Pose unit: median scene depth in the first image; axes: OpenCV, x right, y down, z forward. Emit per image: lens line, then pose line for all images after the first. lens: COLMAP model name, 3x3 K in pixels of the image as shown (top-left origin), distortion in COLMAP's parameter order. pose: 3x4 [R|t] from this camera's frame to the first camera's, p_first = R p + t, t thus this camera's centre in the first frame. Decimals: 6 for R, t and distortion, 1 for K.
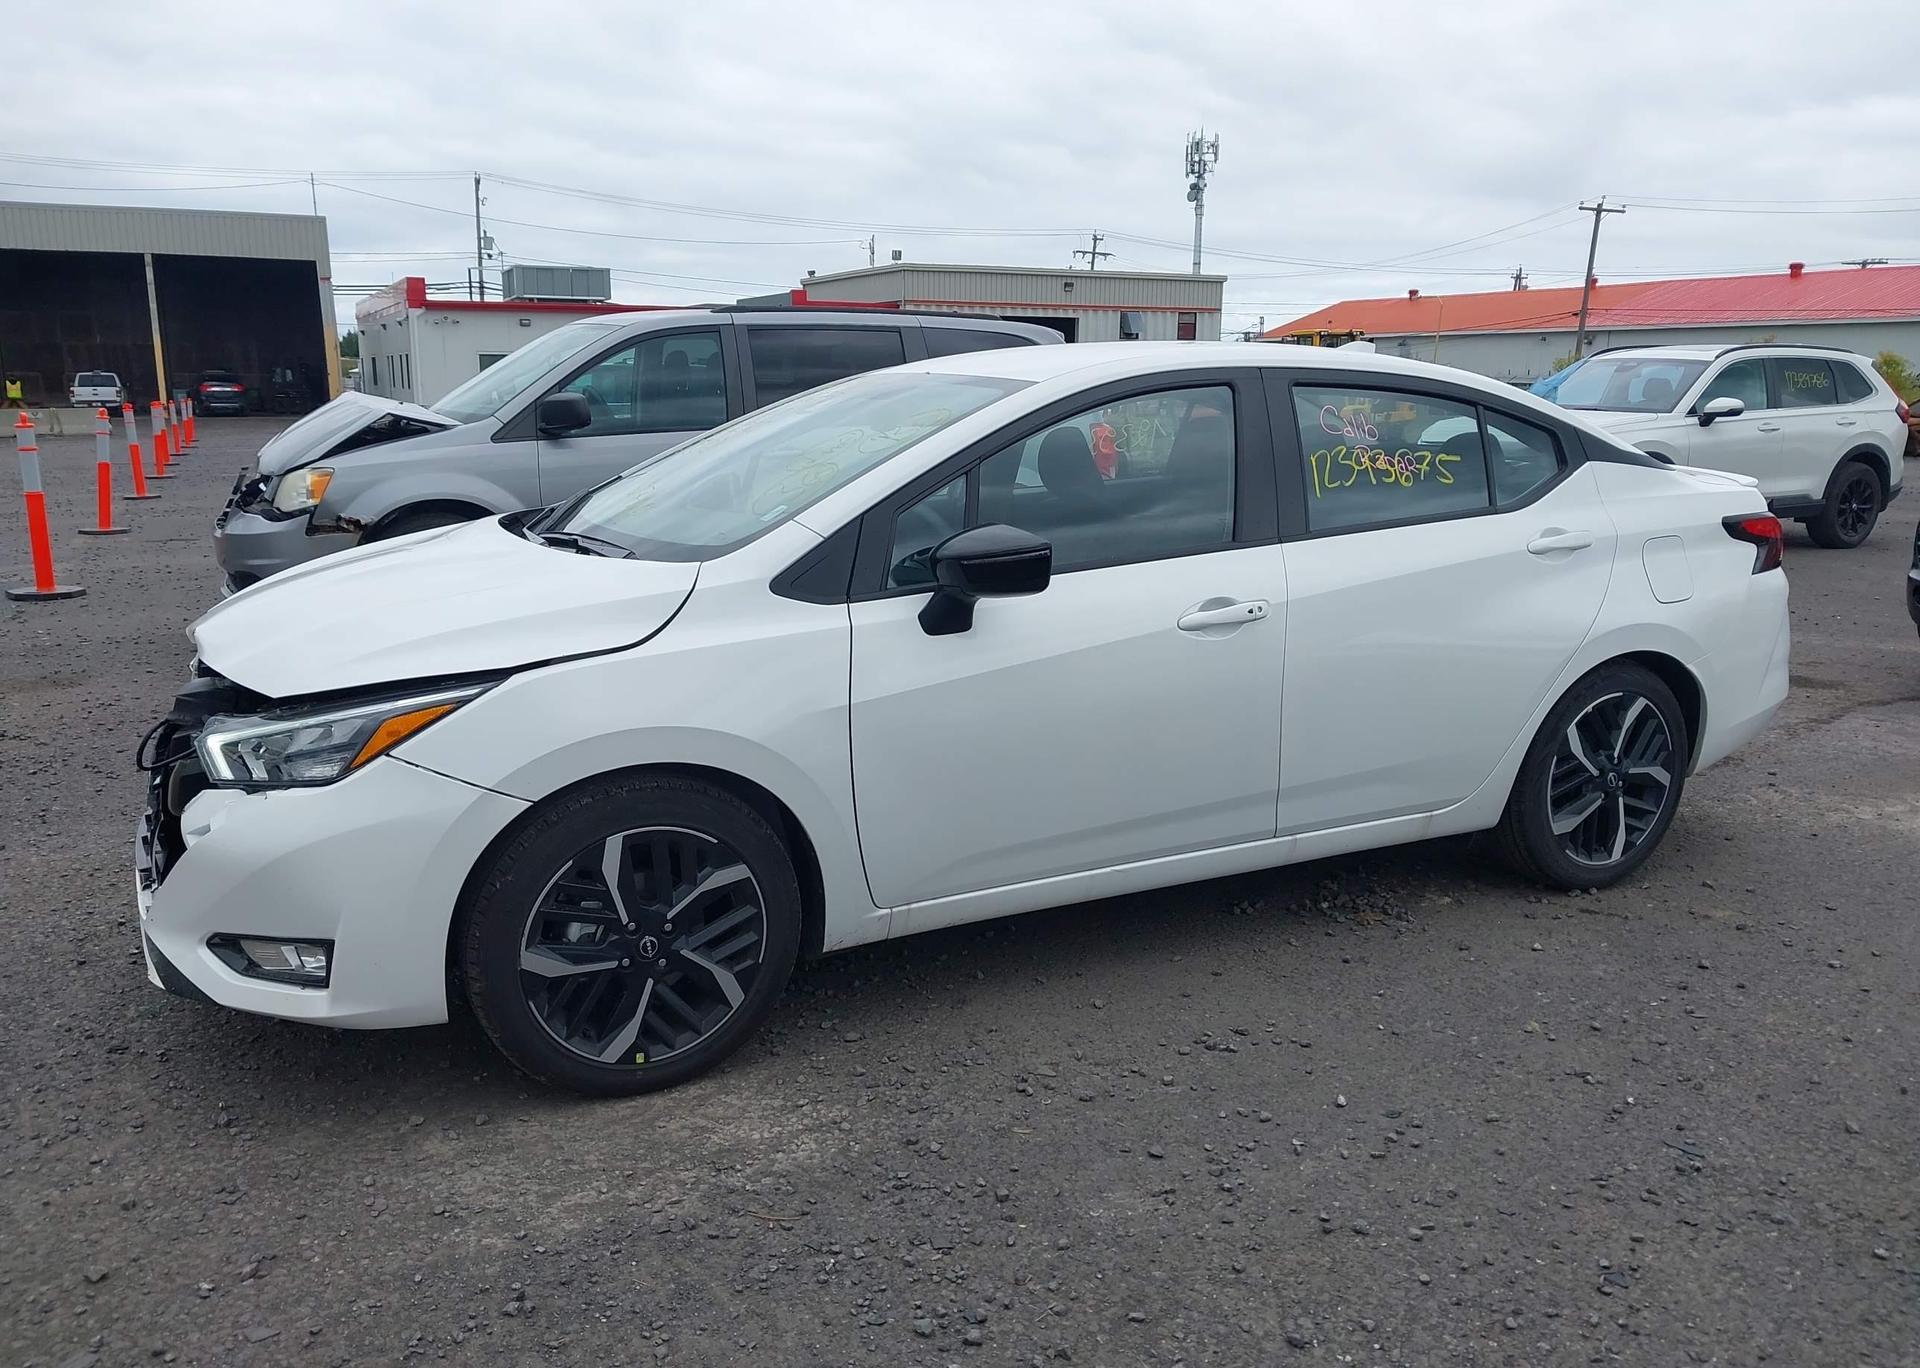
lens RADIAL K [[1528.8, 0, 965.1], [0, 1528.8, 710.7], [0, 0, 1]] dist [0.024658, -0.033091]
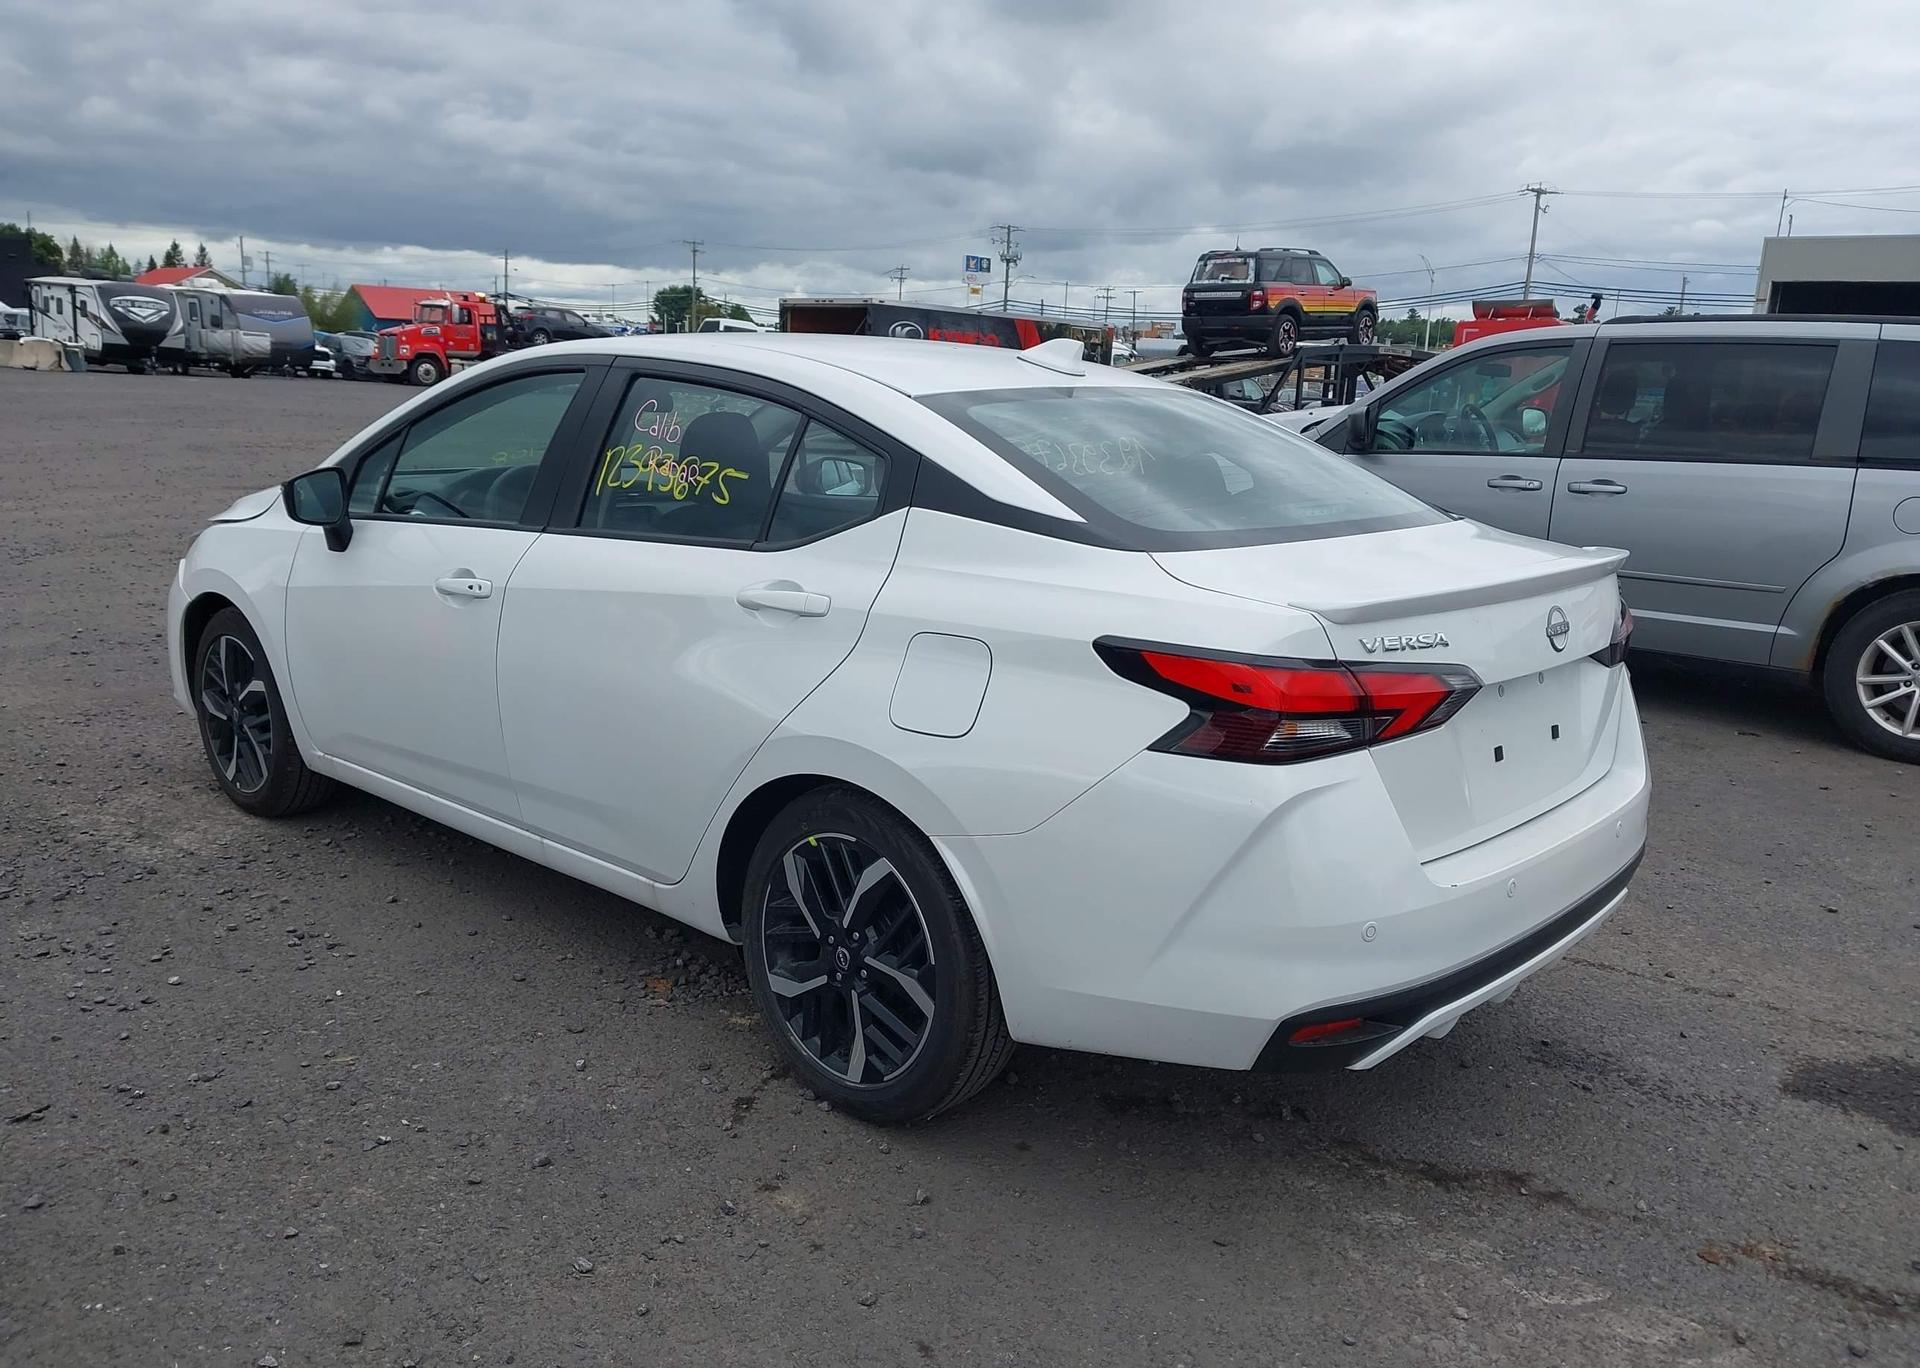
lens RADIAL K [[1526.1, 0, 967.3], [0, 1526.1, 693.6], [0, 0, 1]] dist [0.033144, -0.059672]
pose [[0.351776, 0.208526, -0.912563, 1.184989], [-0.238053, 0.962750, 0.128229, -0.195588], [0.905309, 0.172131, 0.388313, 0.857919]]
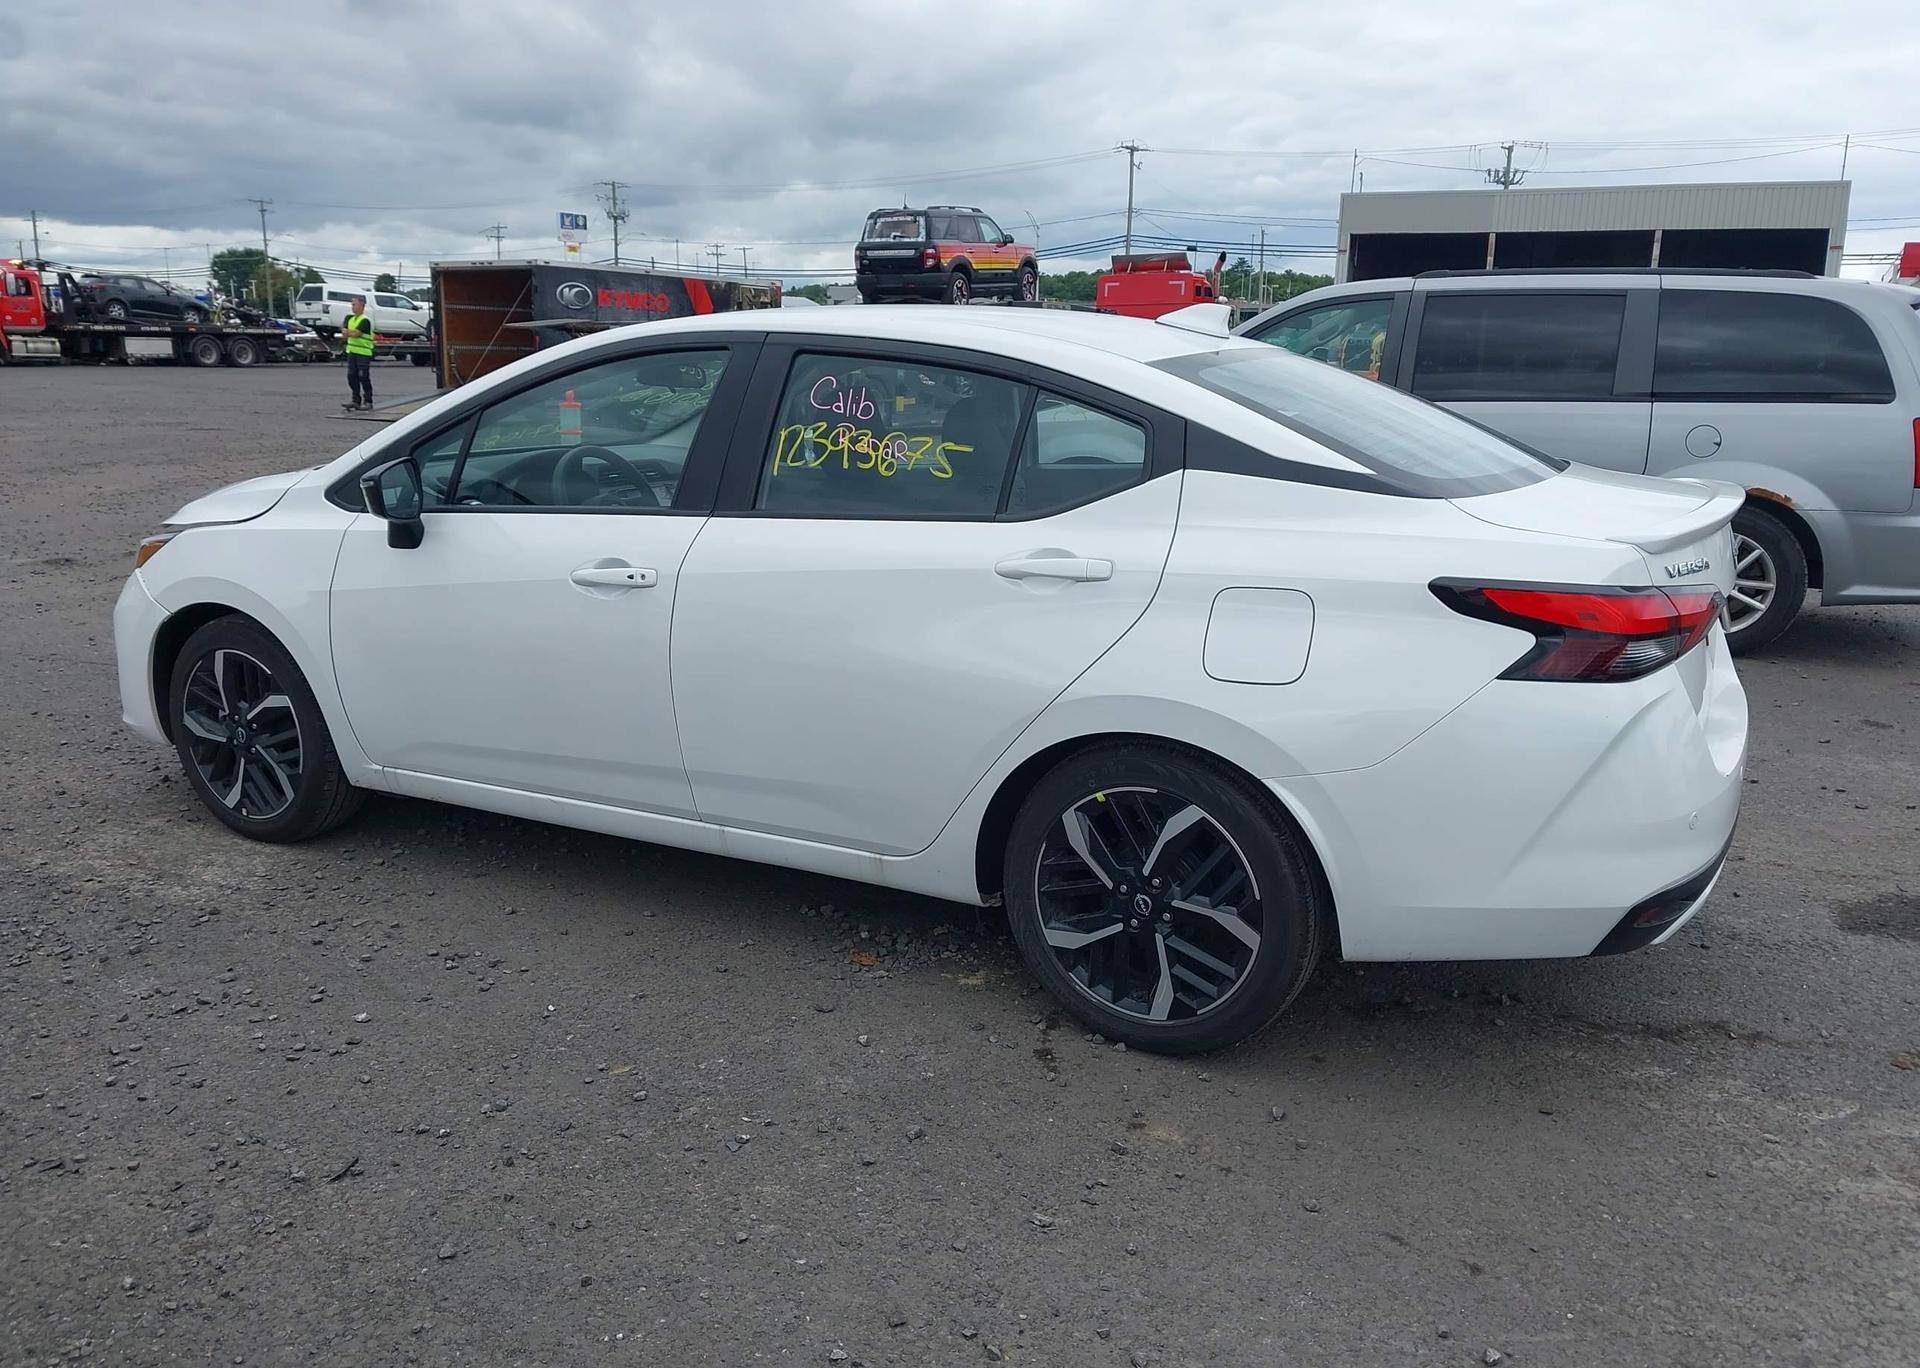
lens RADIAL K [[1526.1, 0, 967.3], [0, 1526.1, 693.6], [0, 0, 1]] dist [0.033144, -0.059672]
pose [[0.573679, 0.194432, -0.795668, 1.054006], [-0.189657, 0.976549, 0.101889, -0.126220], [0.796820, 0.092452, 0.597102, 0.550486]]
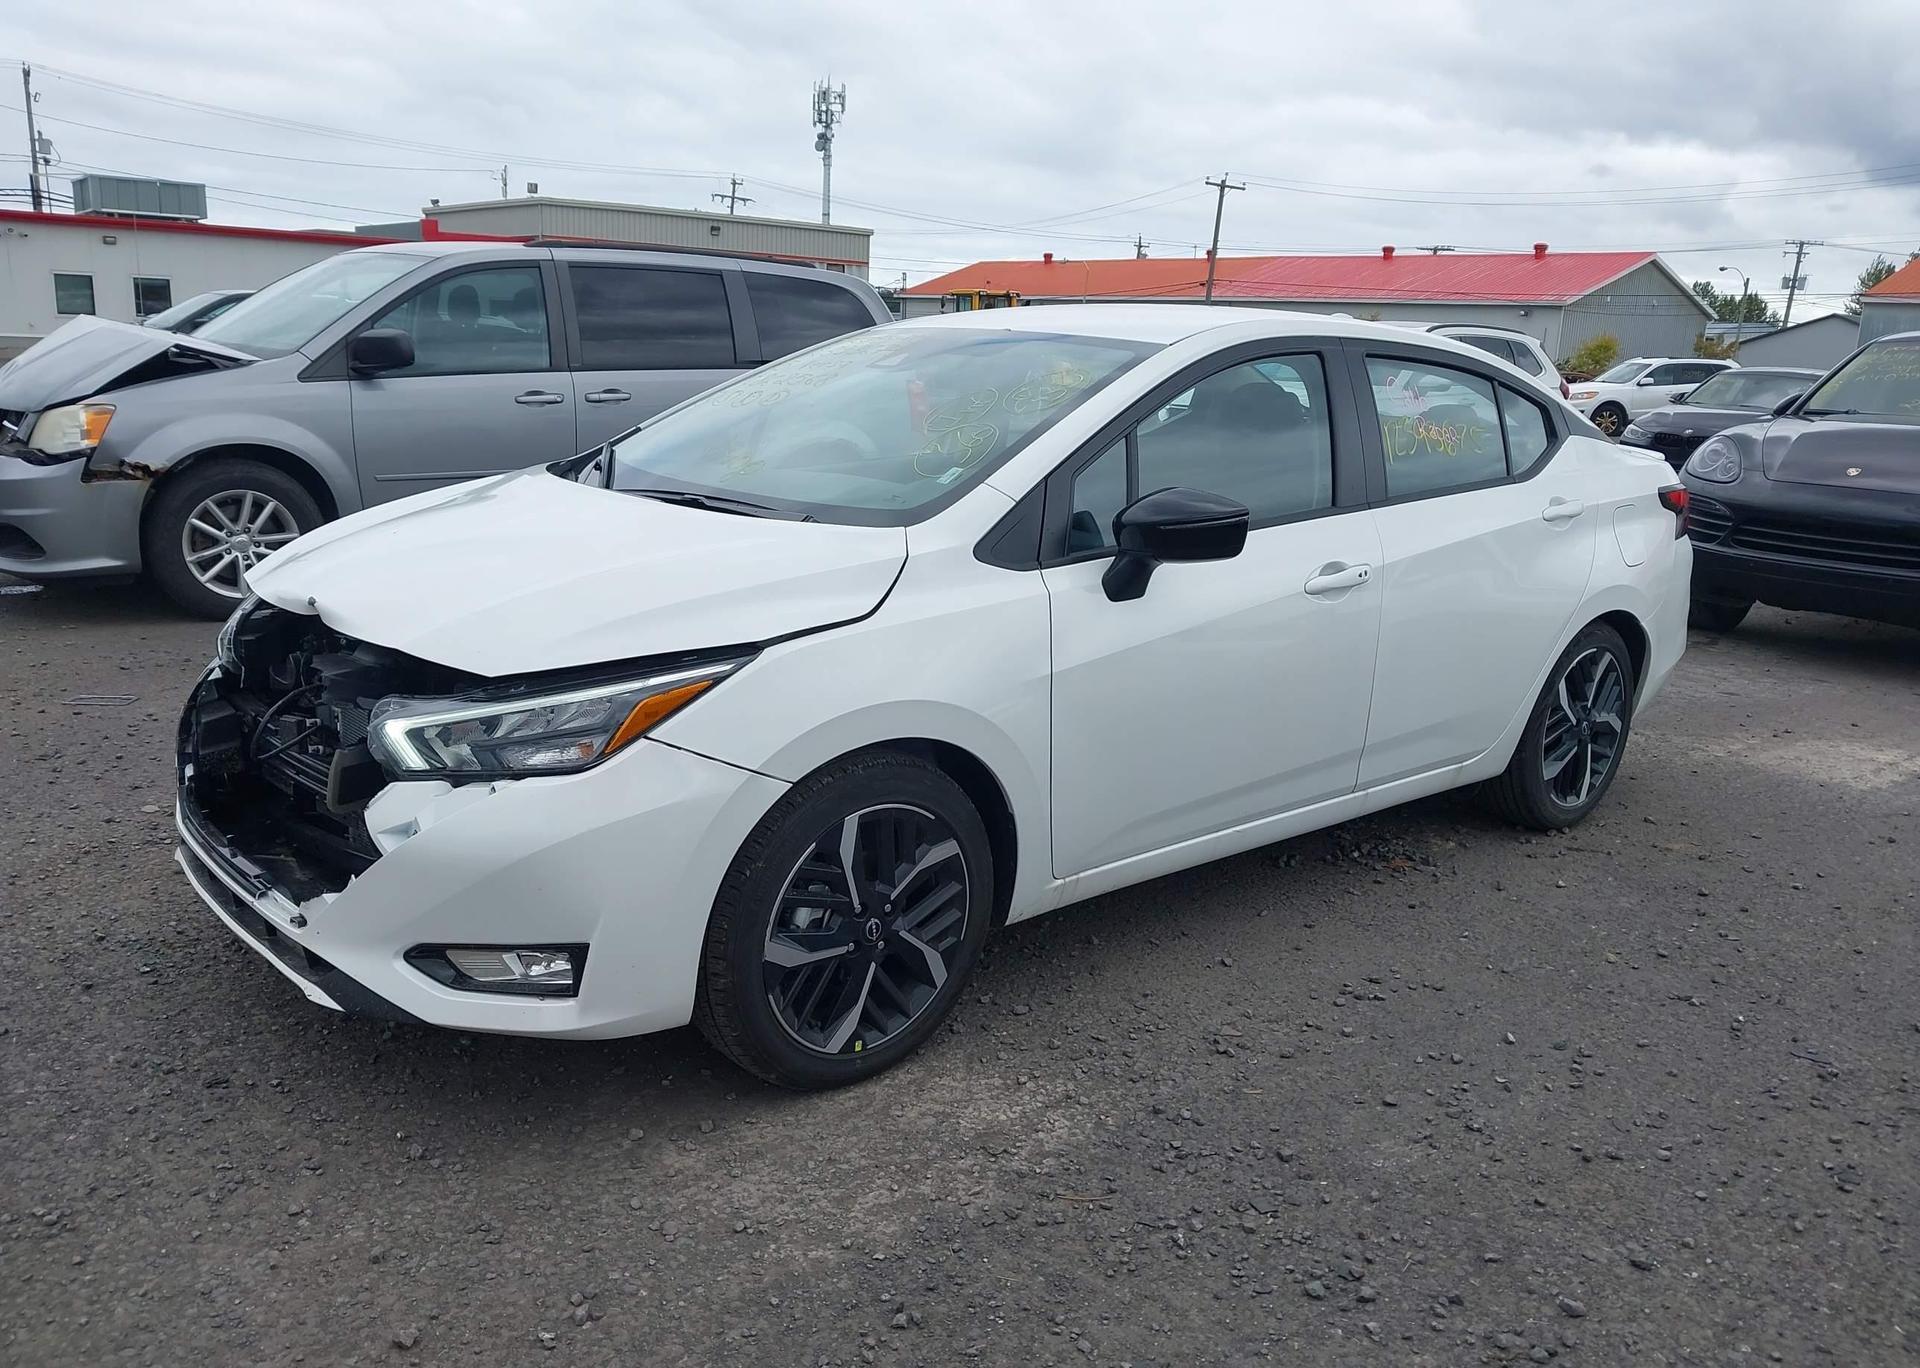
lens RADIAL K [[1528.8, 0, 965.1], [0, 1528.8, 710.7], [0, 0, 1]] dist [0.024658, -0.033091]
pose [[0.969869, -0.022121, 0.242622, -0.306201], [0.014626, 0.999360, 0.032652, -0.010709], [-0.243189, -0.028120, 0.969571, 0.053456]]
